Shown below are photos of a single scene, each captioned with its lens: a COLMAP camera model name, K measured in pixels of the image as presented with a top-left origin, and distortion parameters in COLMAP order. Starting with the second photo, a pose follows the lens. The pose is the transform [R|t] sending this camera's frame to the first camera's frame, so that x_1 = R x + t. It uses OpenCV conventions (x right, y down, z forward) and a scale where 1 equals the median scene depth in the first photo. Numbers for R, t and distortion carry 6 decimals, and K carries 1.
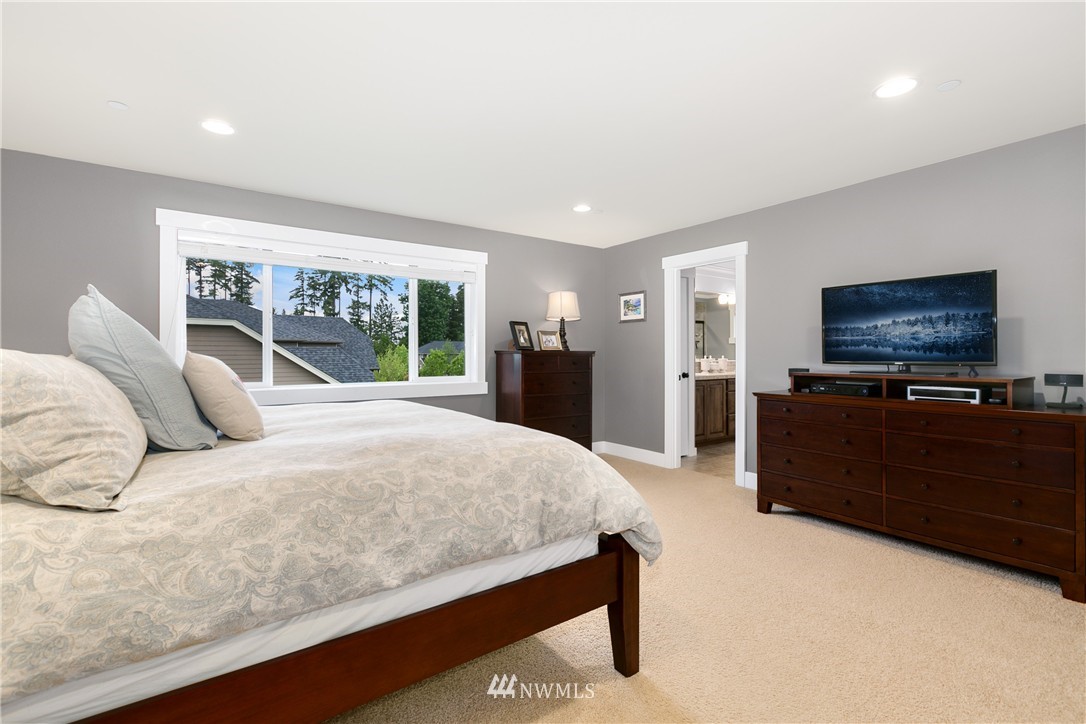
lens RADIAL K [[495.2, 0, 543.3], [0, 495.2, 358.9], [0, 0, 1]] dist [0.001455, -0.001034]
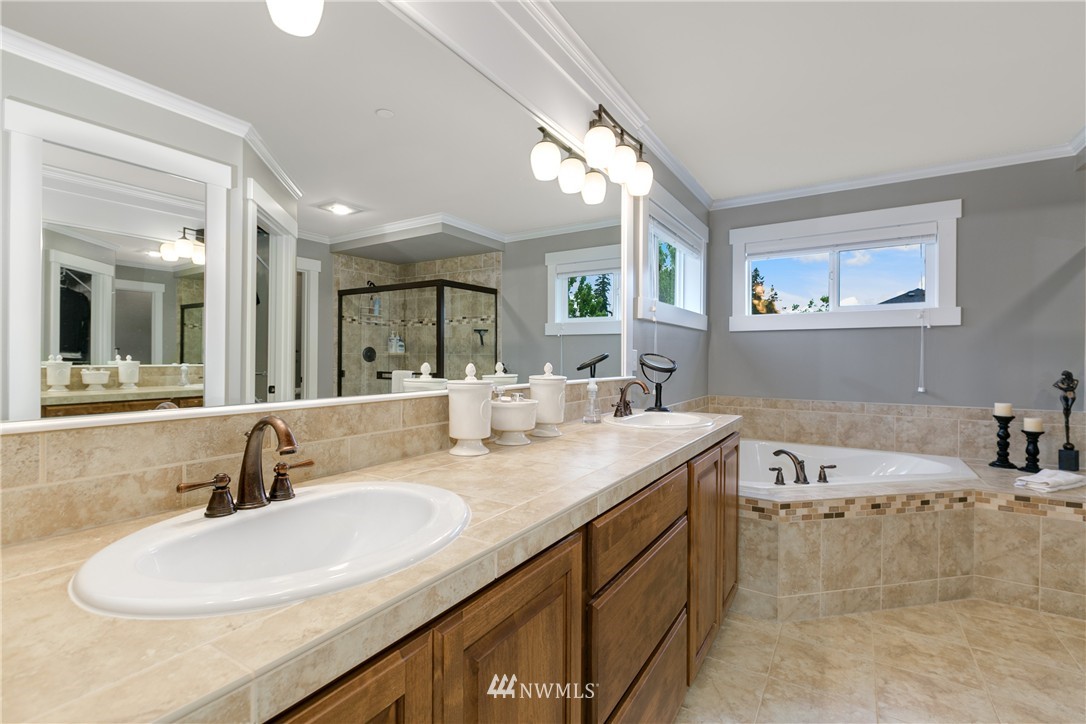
lens RADIAL K [[495.2, 0, 542.9], [0, 495.2, 359.8], [0, 0, 1]] dist [0.001455, -0.001034]
pose [[0.927821, 0.006567, 0.372968, 0.185034], [-0.005687, 0.999978, -0.003460, -0.004920], [-0.372983, 0.001089, 0.927838, 0.531143]]
